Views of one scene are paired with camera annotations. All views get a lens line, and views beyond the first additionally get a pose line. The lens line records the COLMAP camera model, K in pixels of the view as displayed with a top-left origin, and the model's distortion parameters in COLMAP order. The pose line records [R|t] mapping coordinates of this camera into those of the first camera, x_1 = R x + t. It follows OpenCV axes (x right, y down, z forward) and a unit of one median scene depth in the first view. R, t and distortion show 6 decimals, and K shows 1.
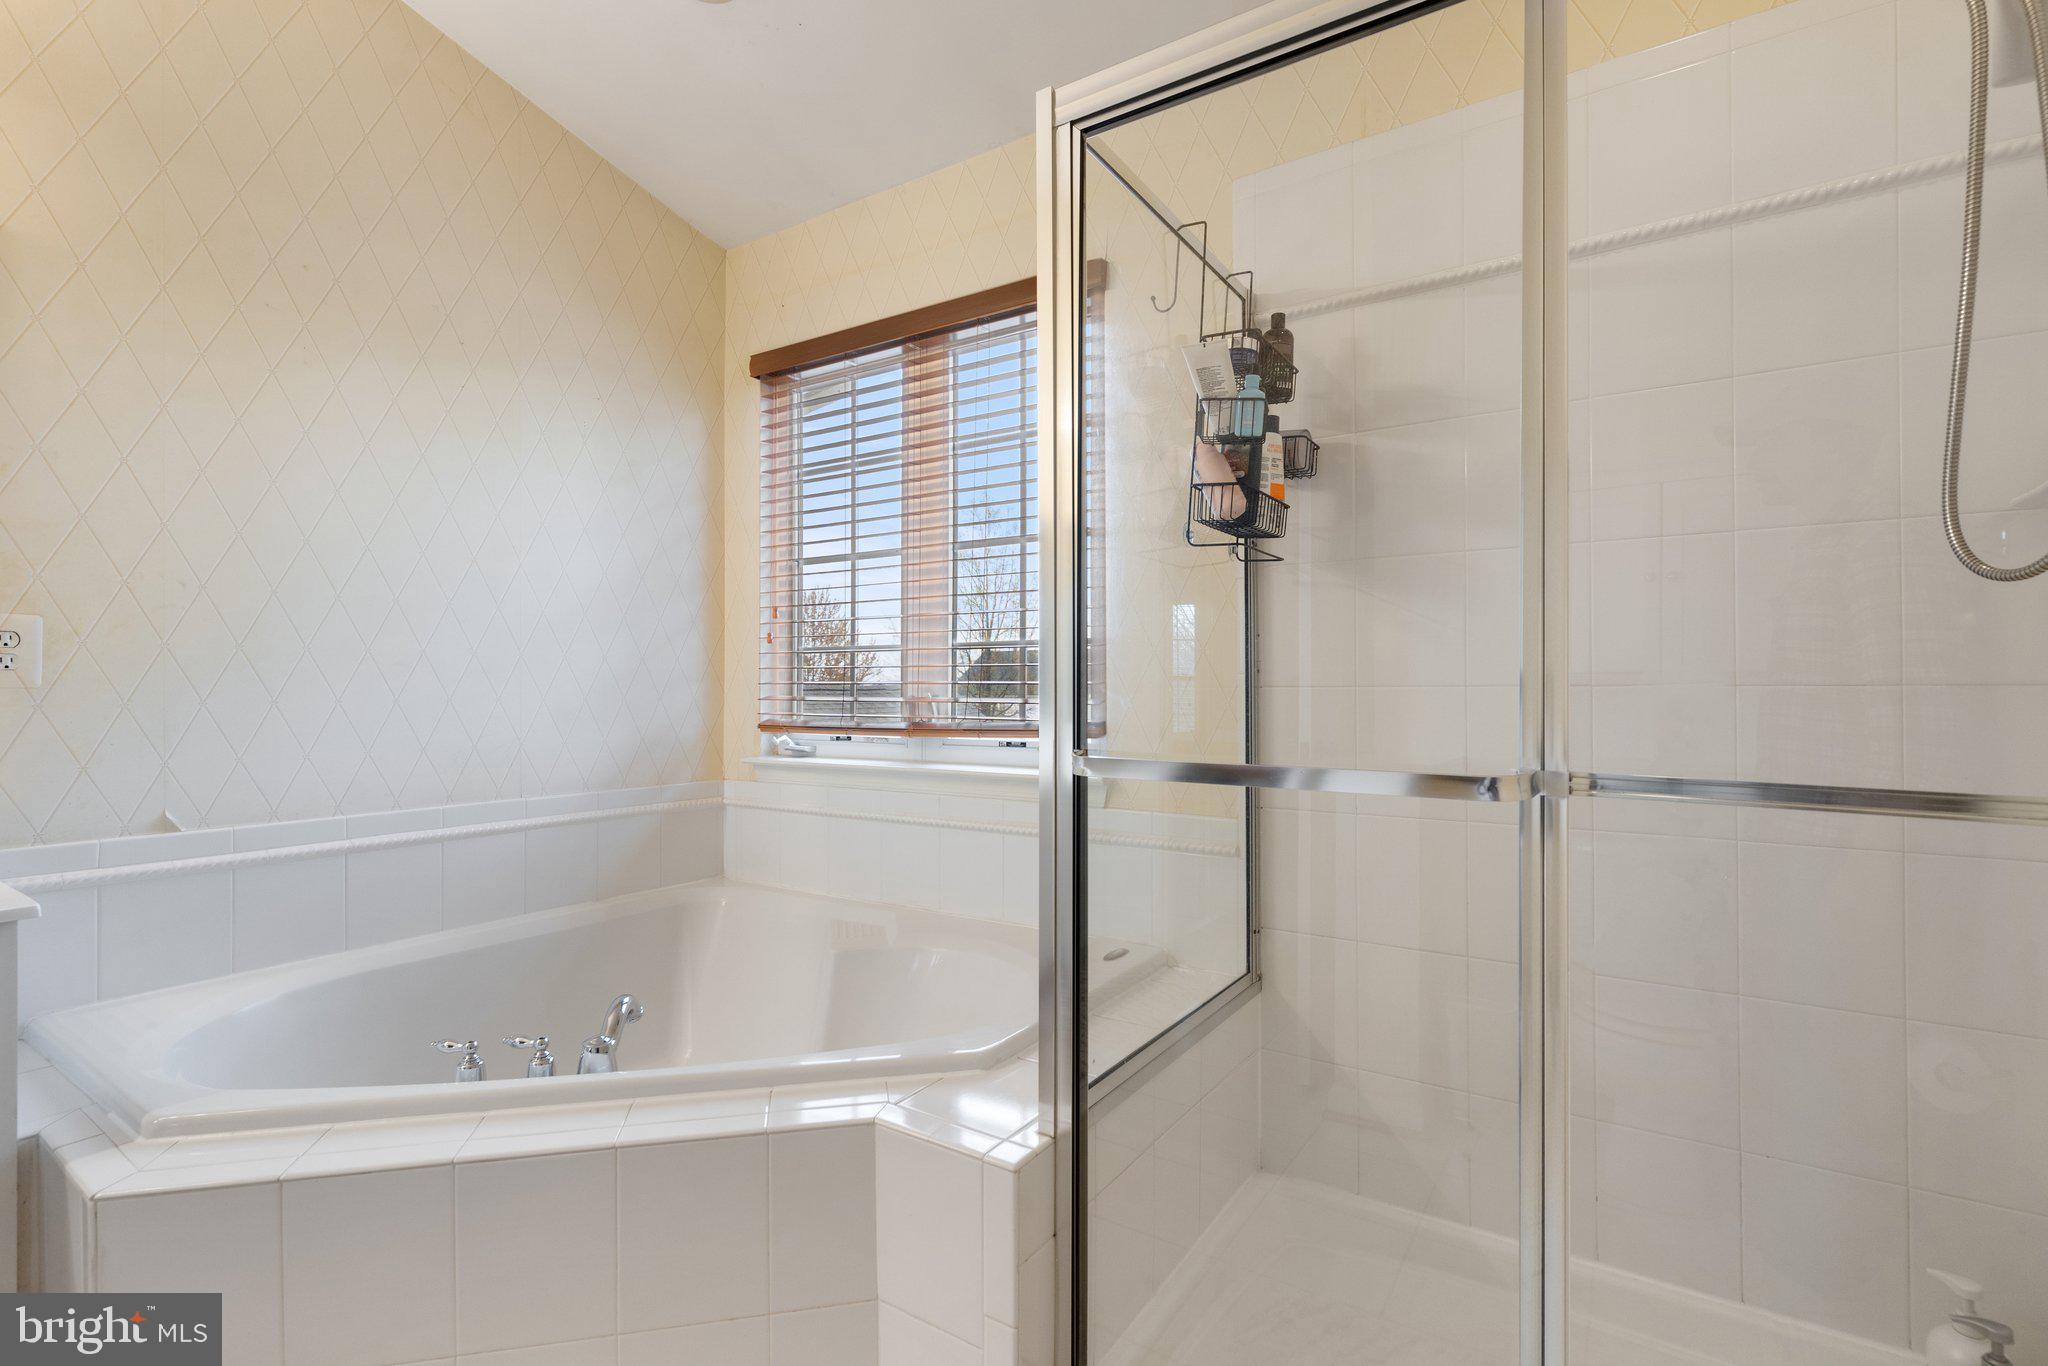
lens RADIAL K [[930.8, 0, 1024.0], [0, 930.8, 683.0], [0, 0, 1]] dist [-0.001389, 0.000504]
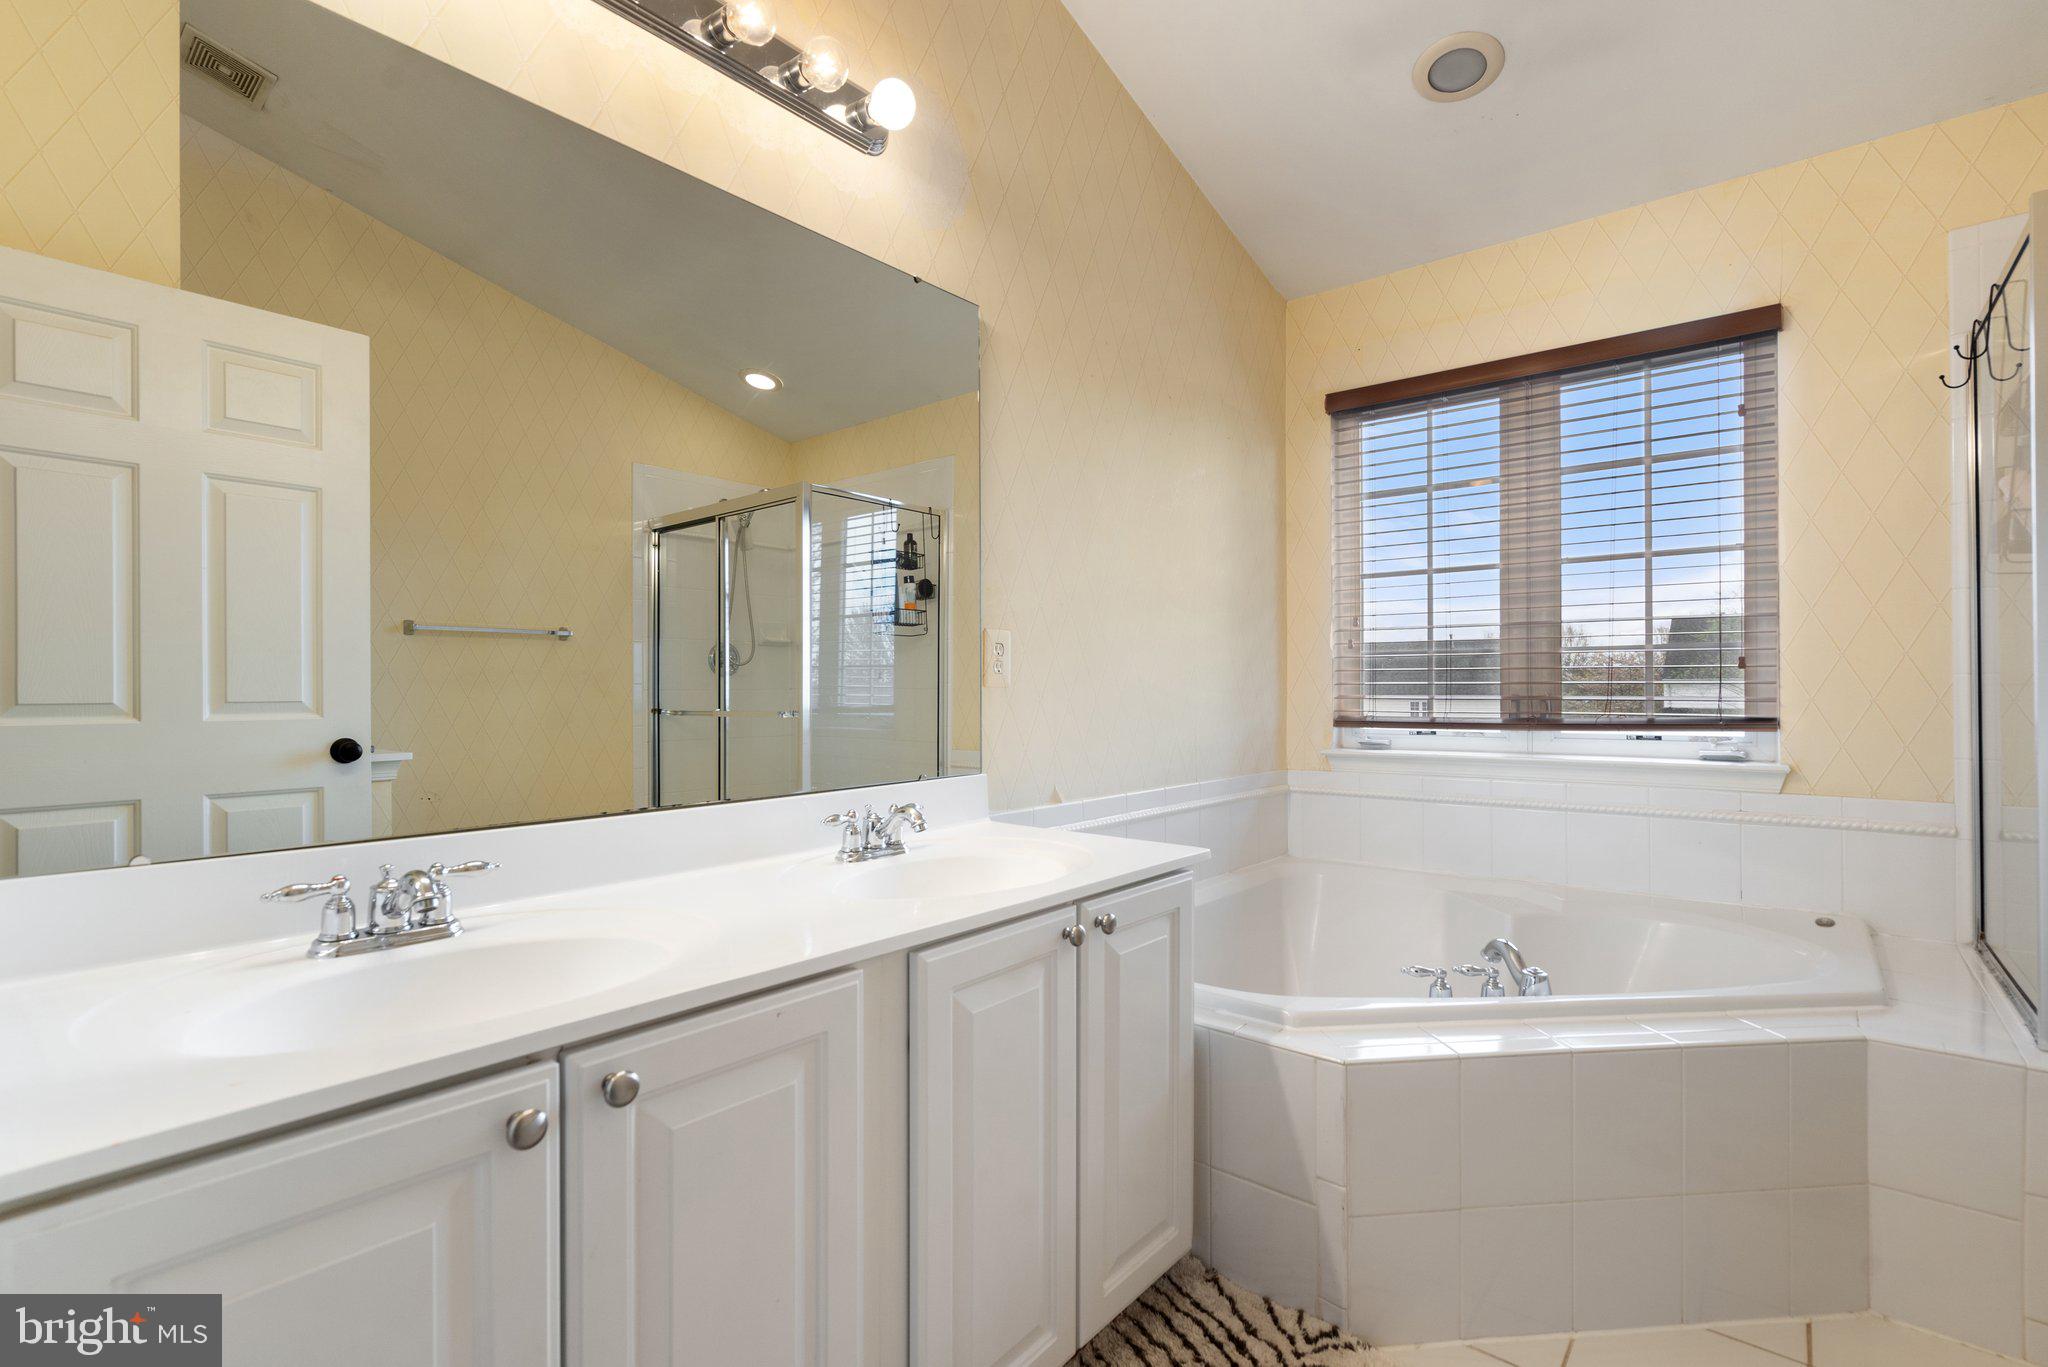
lens RADIAL K [[917.8, 0, 1078.7], [0, 917.8, 695.7], [0, 0, 1]] dist [0.000408, 0.012739]
pose [[0.996291, -0.000241, -0.086044, -0.578042], [0.001180, 0.999940, 0.010858, 0.002016], [0.086037, -0.010919, 0.996232, -0.162876]]
